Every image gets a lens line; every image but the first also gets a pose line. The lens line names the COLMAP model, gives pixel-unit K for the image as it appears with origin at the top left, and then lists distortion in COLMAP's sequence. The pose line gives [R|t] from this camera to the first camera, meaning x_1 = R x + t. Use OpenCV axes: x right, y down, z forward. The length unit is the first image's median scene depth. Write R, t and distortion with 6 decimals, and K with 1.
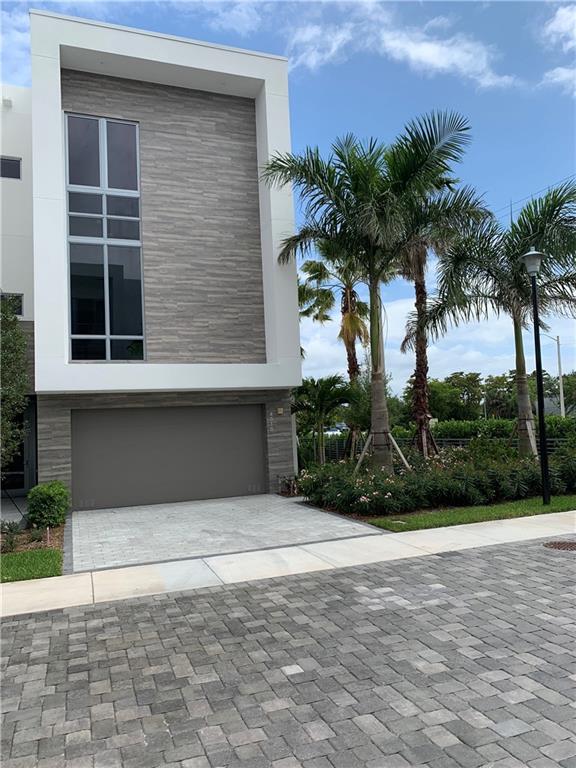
lens RADIAL K [[589.6, 0, 287.3], [0, 589.6, 385.6], [0, 0, 1]] dist [0.006345, -0.000292]
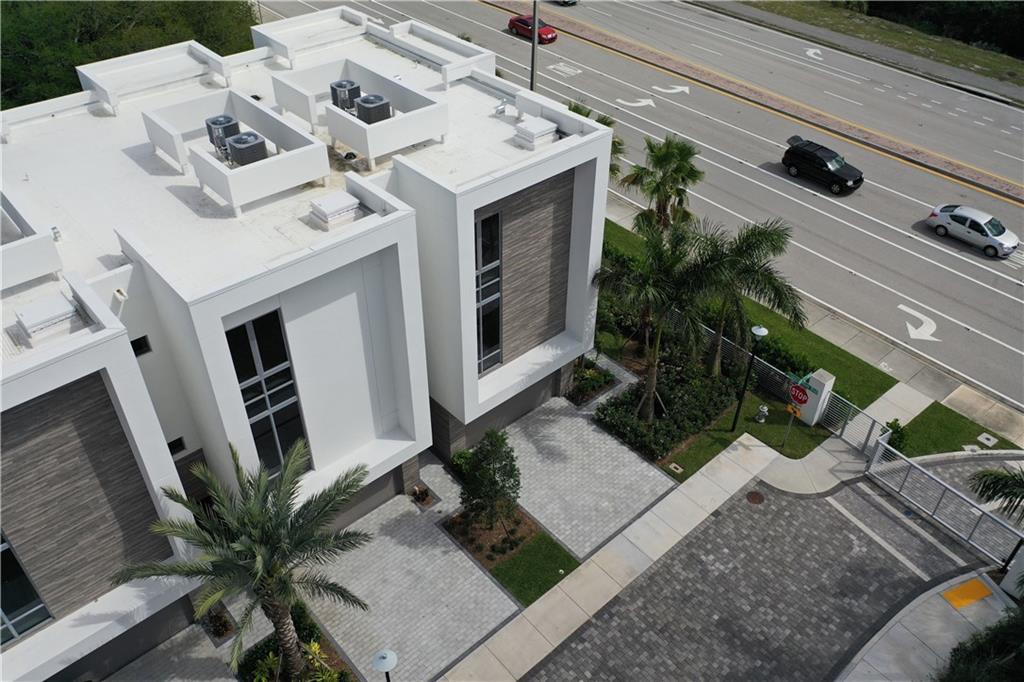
lens RADIAL K [[811.7, 0, 513.7], [0, 811.7, 341.1], [0, 0, 1]] dist [-0.006448, 0.000341]
pose [[0.927593, -0.188368, 0.322629, -2.061417], [-0.078732, 0.745626, 0.661697, -3.404399], [-0.365203, -0.639186, 0.676807, -0.764963]]
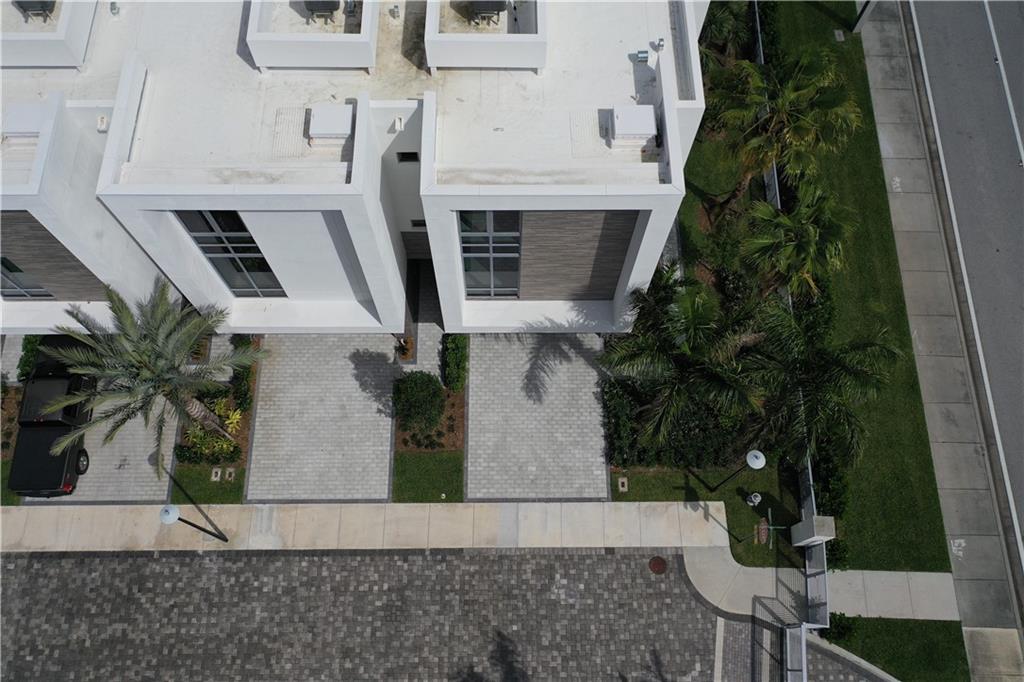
lens RADIAL K [[811.7, 0, 507.3], [0, 811.7, 343.1], [0, 0, 1]] dist [-0.006448, 0.000341]
pose [[0.938539, 0.337363, -0.073018, -0.235977], [-0.027803, 0.284738, 0.958202, -4.371568], [0.344053, -0.897280, 0.276617, 0.947554]]
